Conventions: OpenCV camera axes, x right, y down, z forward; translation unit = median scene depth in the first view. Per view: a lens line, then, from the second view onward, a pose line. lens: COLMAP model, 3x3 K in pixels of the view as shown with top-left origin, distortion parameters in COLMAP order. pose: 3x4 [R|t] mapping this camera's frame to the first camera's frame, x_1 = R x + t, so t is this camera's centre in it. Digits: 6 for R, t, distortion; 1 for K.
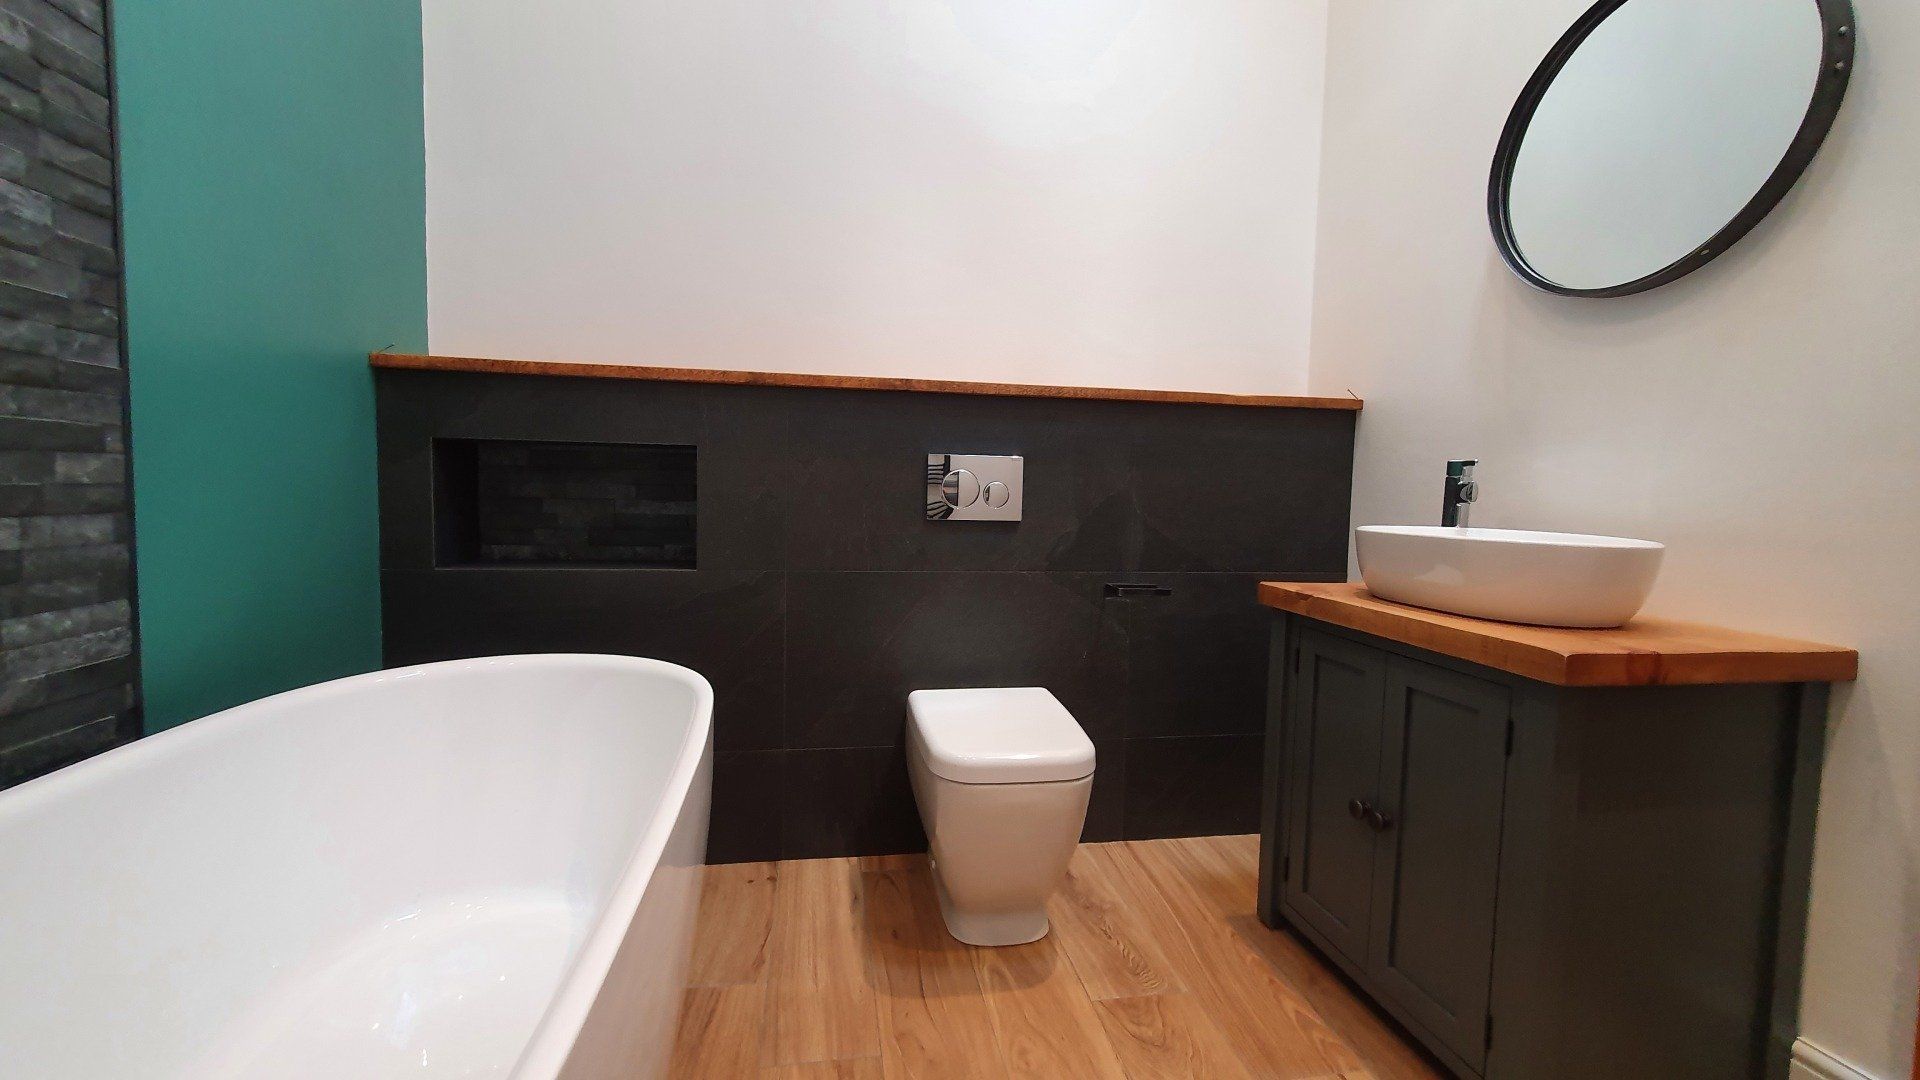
lens RADIAL K [[754.0, 0, 956.3], [0, 754.0, 530.4], [0, 0, 1]] dist [0.001285, 0.000420]
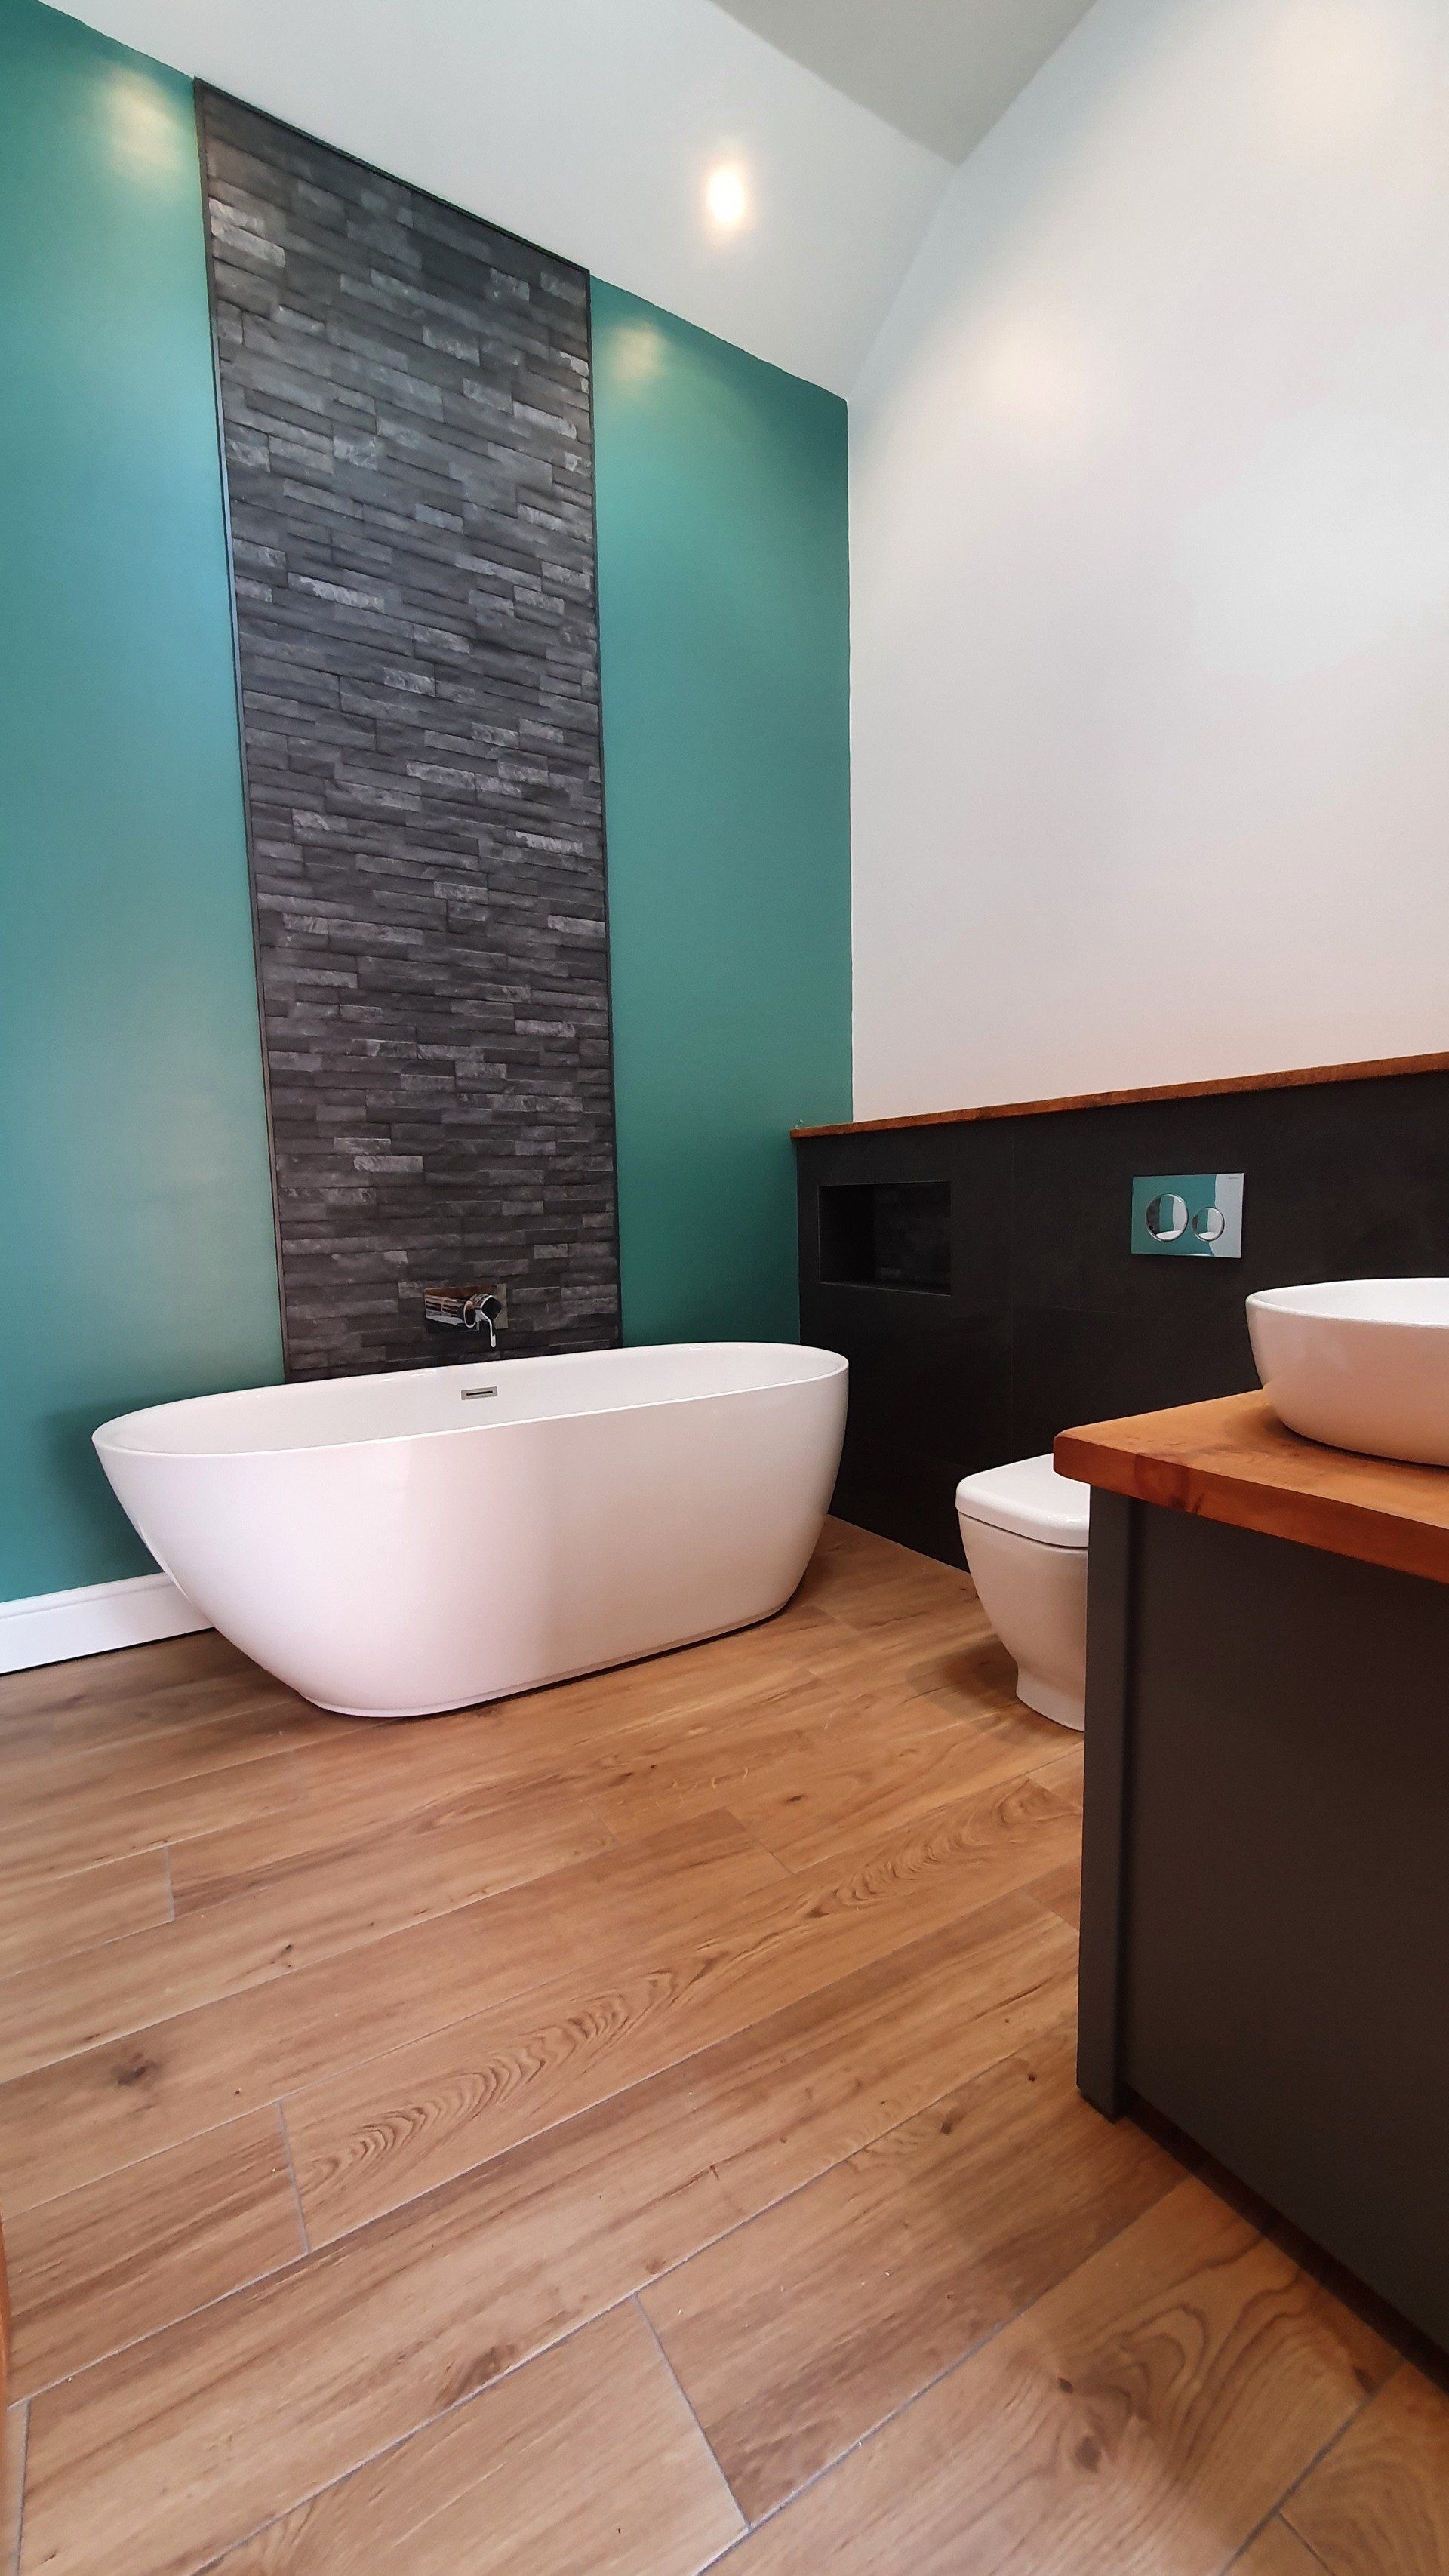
lens RADIAL K [[1011.6, 0, 720.1], [0, 1011.6, 1303.4], [0, 0, 1]] dist [0.001285, 0.000420]
pose [[0.369856, 0.064909, -0.926819, 1.575490], [-0.025740, 0.997890, 0.059614, -0.027377], [0.928733, 0.001808, 0.370746, 0.259940]]
